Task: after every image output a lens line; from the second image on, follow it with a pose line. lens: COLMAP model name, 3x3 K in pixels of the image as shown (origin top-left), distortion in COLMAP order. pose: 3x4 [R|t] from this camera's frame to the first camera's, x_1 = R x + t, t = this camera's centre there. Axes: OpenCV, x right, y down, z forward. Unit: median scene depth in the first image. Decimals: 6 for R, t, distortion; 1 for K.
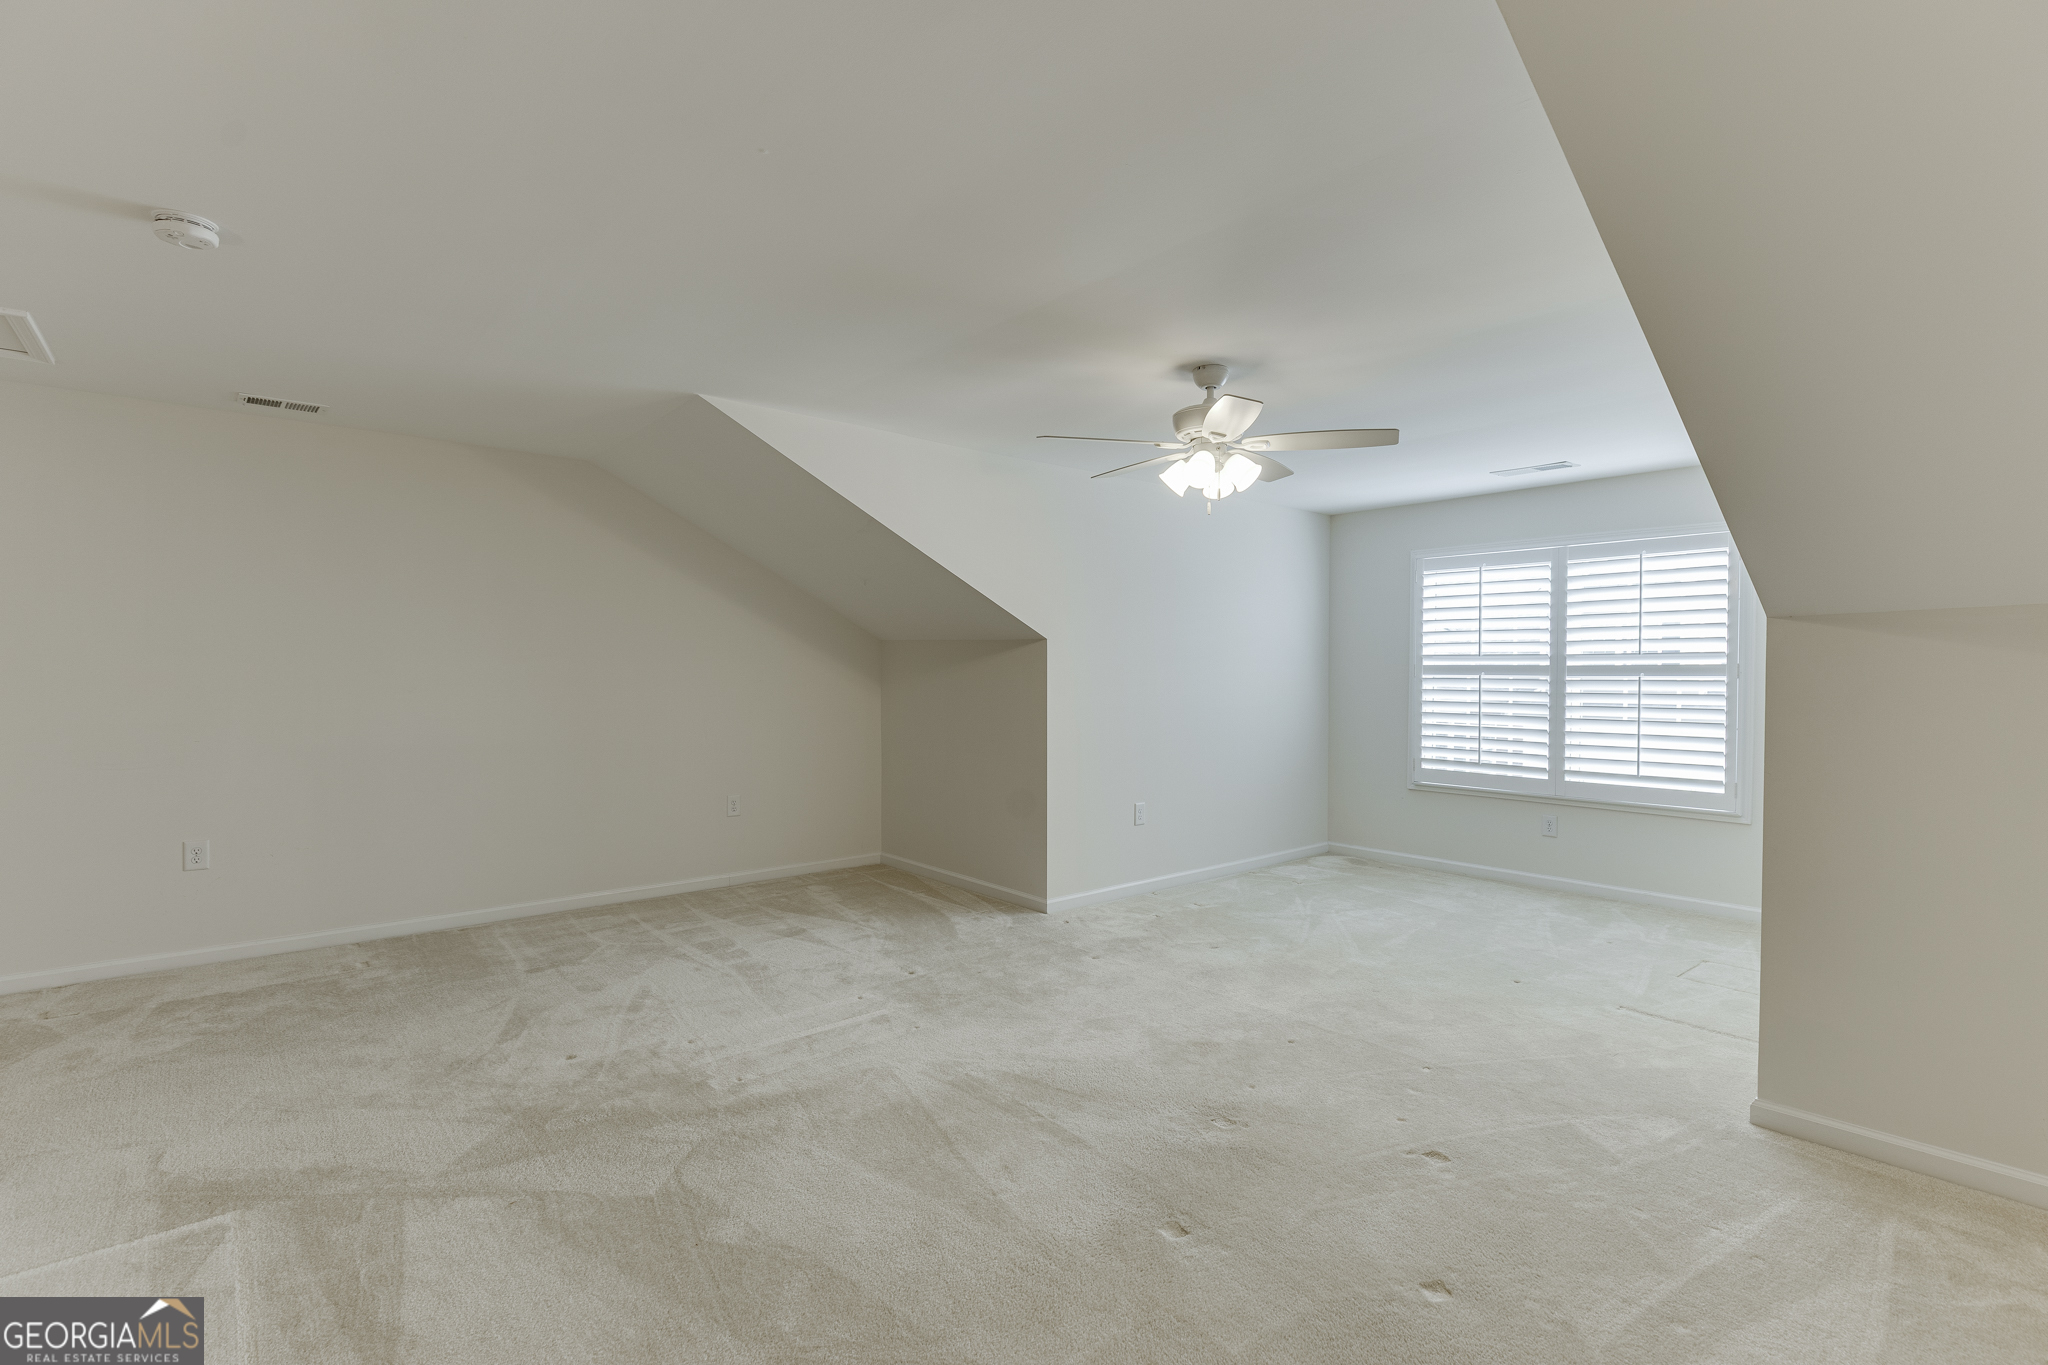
lens RADIAL K [[945.4, 0, 1058.4], [0, 945.4, 676.8], [0, 0, 1]] dist [0.000508, -0.002637]
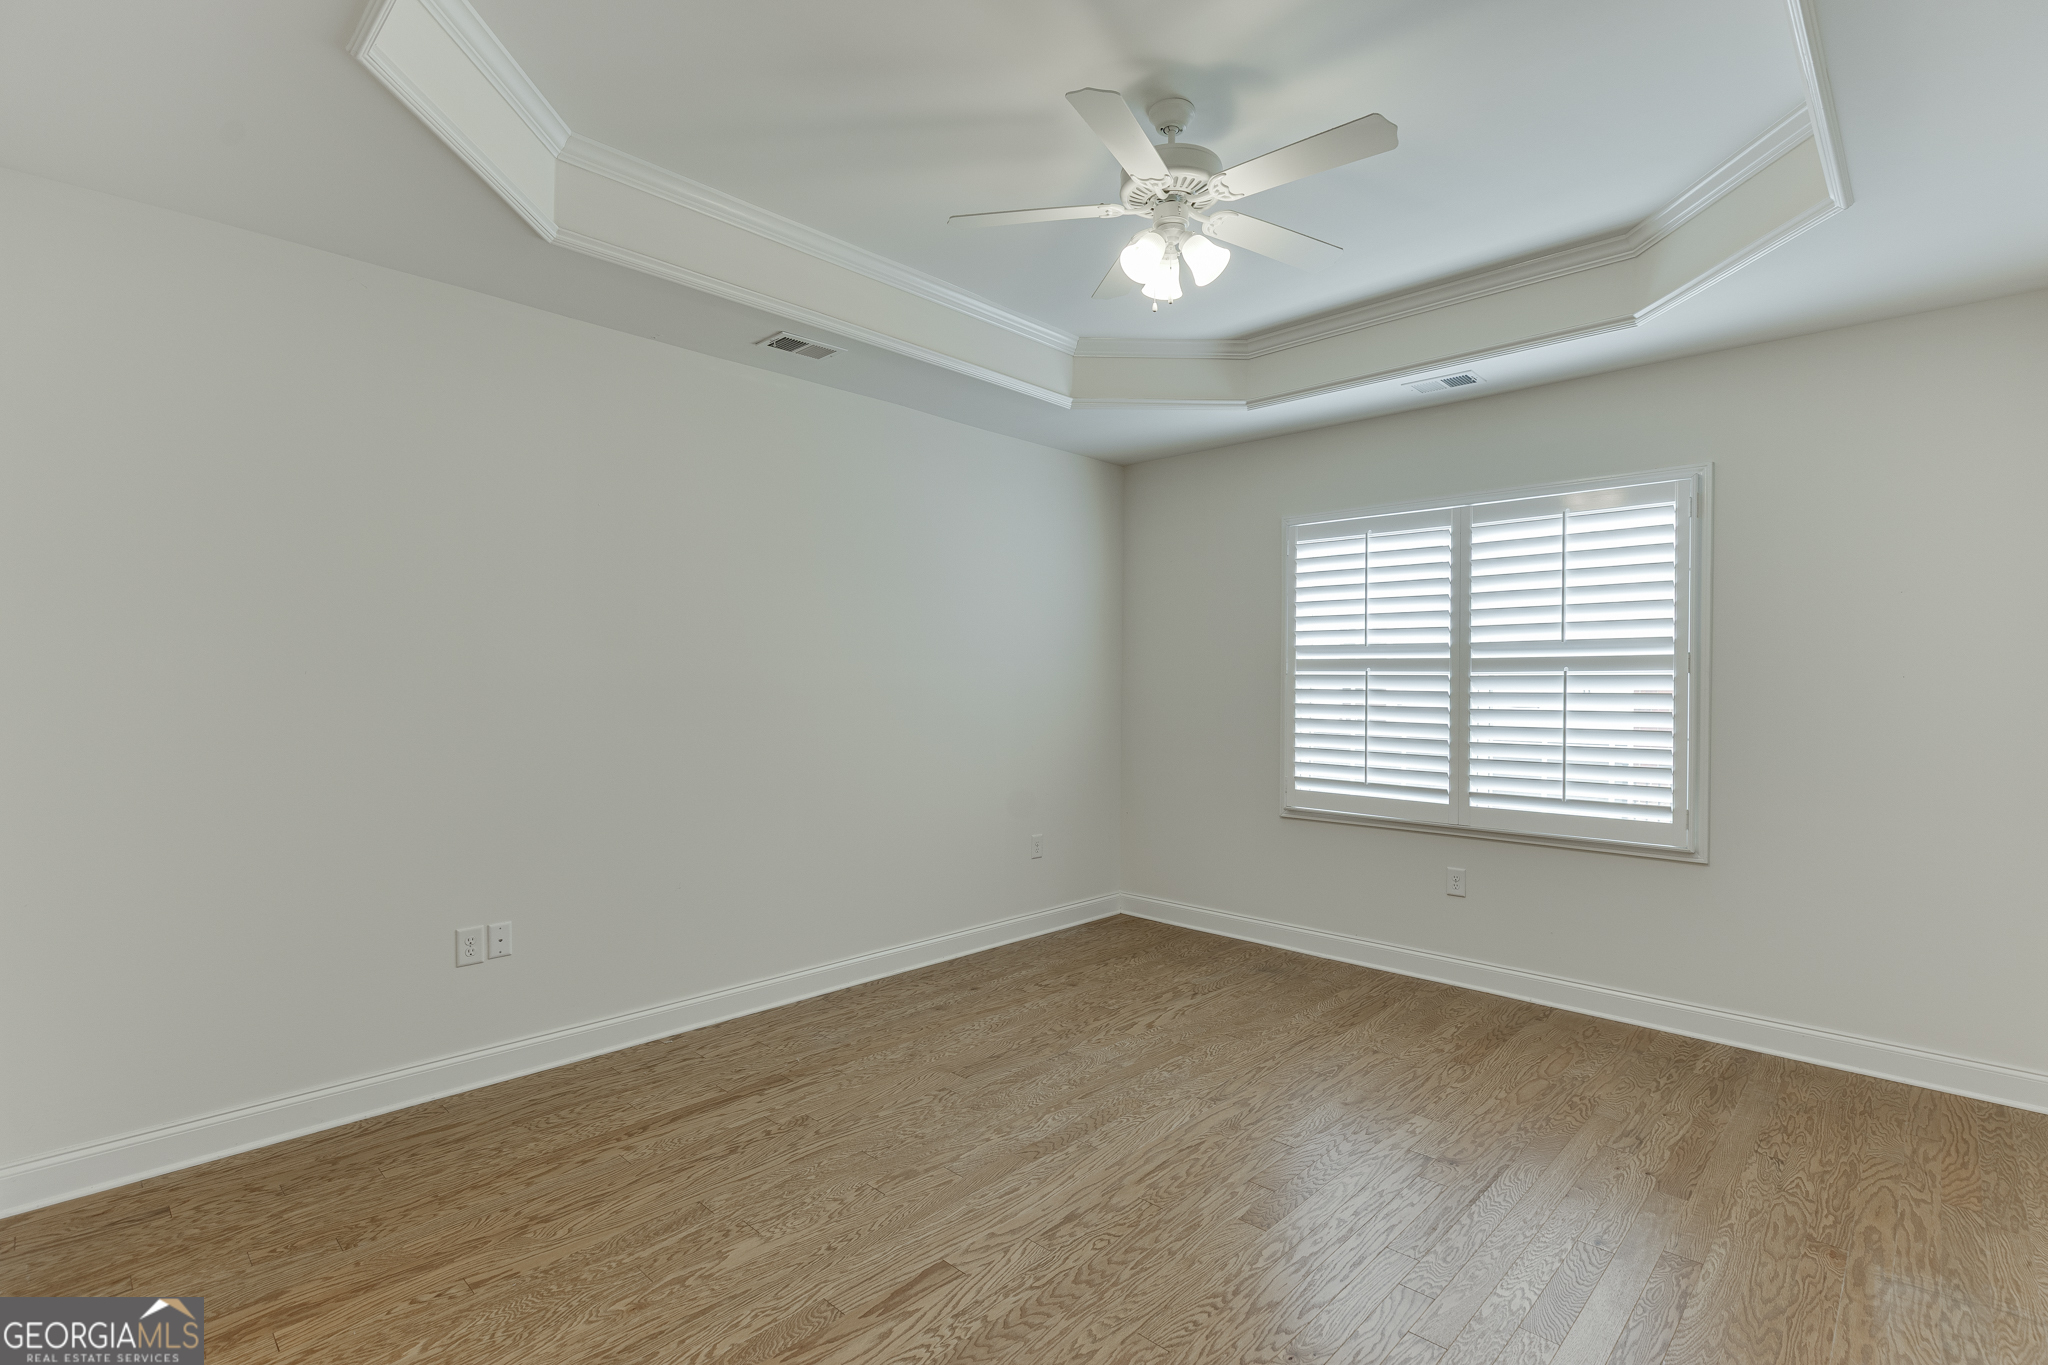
lens RADIAL K [[945.4, 0, 1046.5], [0, 945.4, 681.5], [0, 0, 1]] dist [0.000508, -0.002637]
pose [[0.997148, -0.007110, 0.075131, 0.127560], [0.006932, 0.999973, 0.002637, 0.002897], [-0.075148, -0.002109, 0.997170, 0.244955]]
